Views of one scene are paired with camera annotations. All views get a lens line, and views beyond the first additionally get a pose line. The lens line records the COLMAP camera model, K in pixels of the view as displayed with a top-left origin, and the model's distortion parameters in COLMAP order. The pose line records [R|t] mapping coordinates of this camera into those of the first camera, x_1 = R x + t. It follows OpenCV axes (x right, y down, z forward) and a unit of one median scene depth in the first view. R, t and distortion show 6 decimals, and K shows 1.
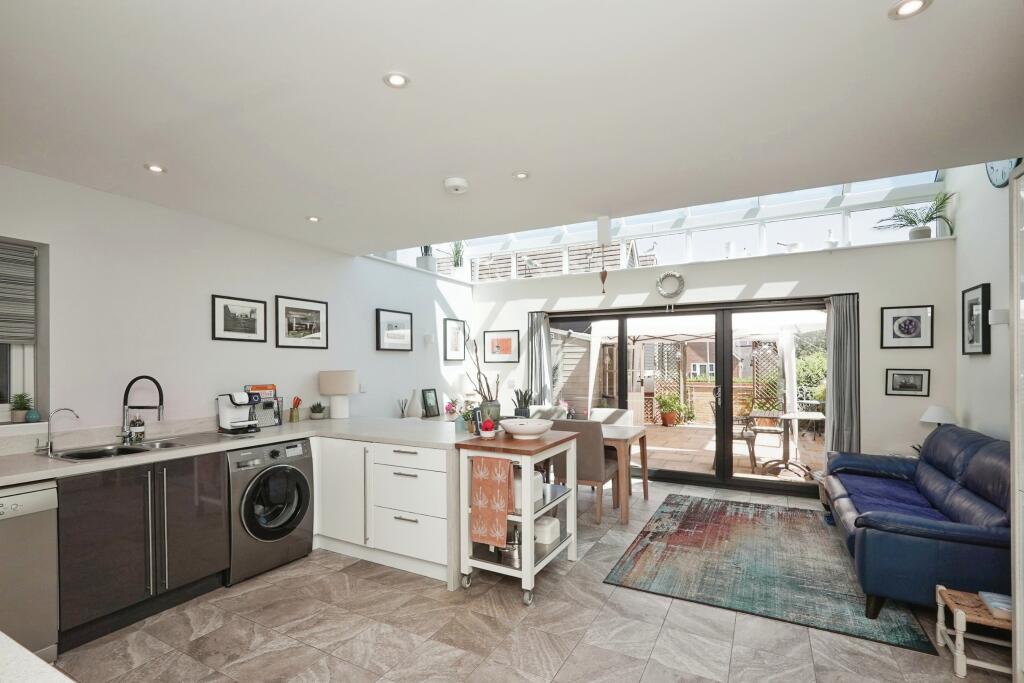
lens RADIAL K [[445.1, 0, 510.0], [0, 445.1, 355.6], [0, 0, 1]] dist [-0.014087, 0.006858]
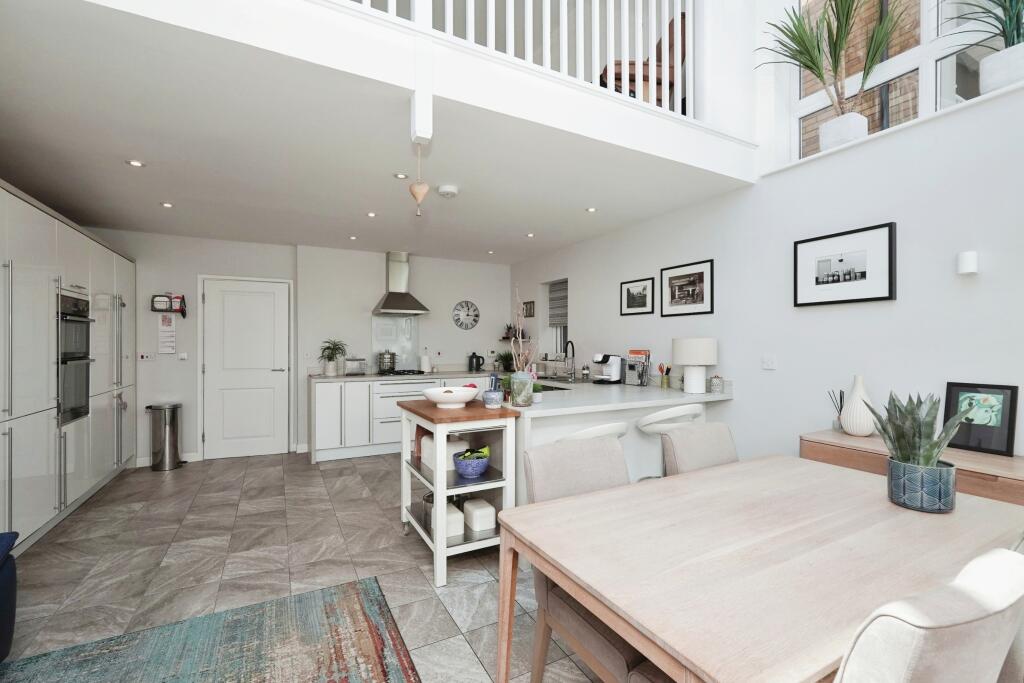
lens RADIAL K [[445.1, 0, 510.0], [0, 445.1, 355.6], [0, 0, 1]] dist [-0.014087, 0.006858]
pose [[-0.536375, 0.029394, -0.843468, 0.624239], [0.021252, 0.999547, 0.021319, 0.047045], [0.843712, -0.006491, -0.536757, 1.335007]]
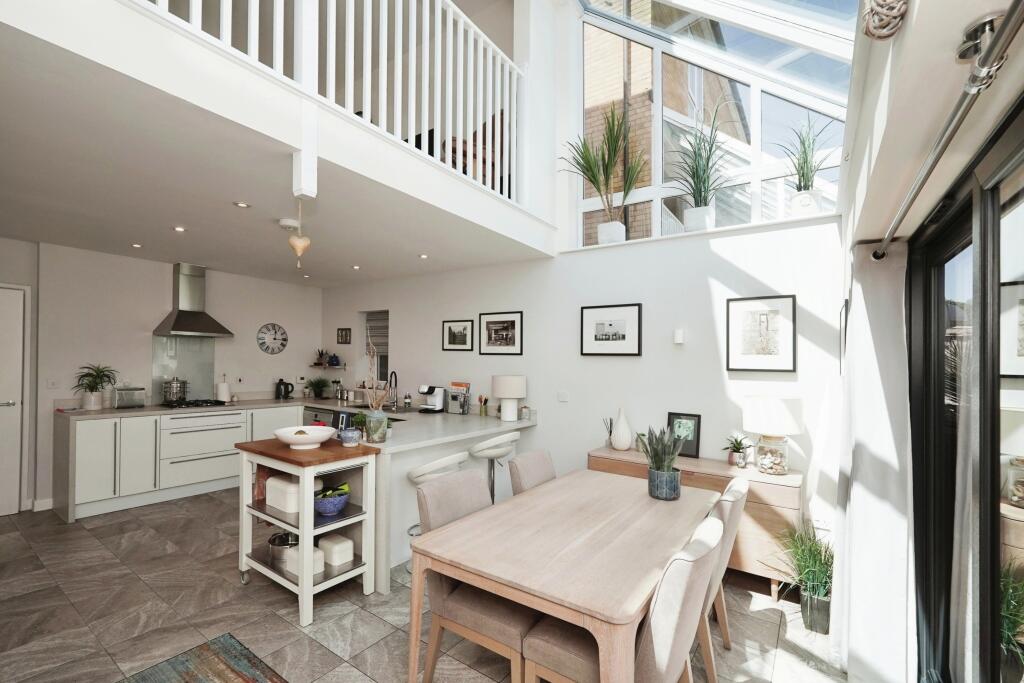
lens RADIAL K [[447.1, 0, 503.1], [0, 447.1, 362.8], [0, 0, 1]] dist [-0.012716, 0.007049]
pose [[-0.099684, 0.007965, -0.994987, 0.777502], [-0.003096, 0.999961, 0.008315, -0.006344], [0.995014, 0.003909, -0.099655, 1.255197]]
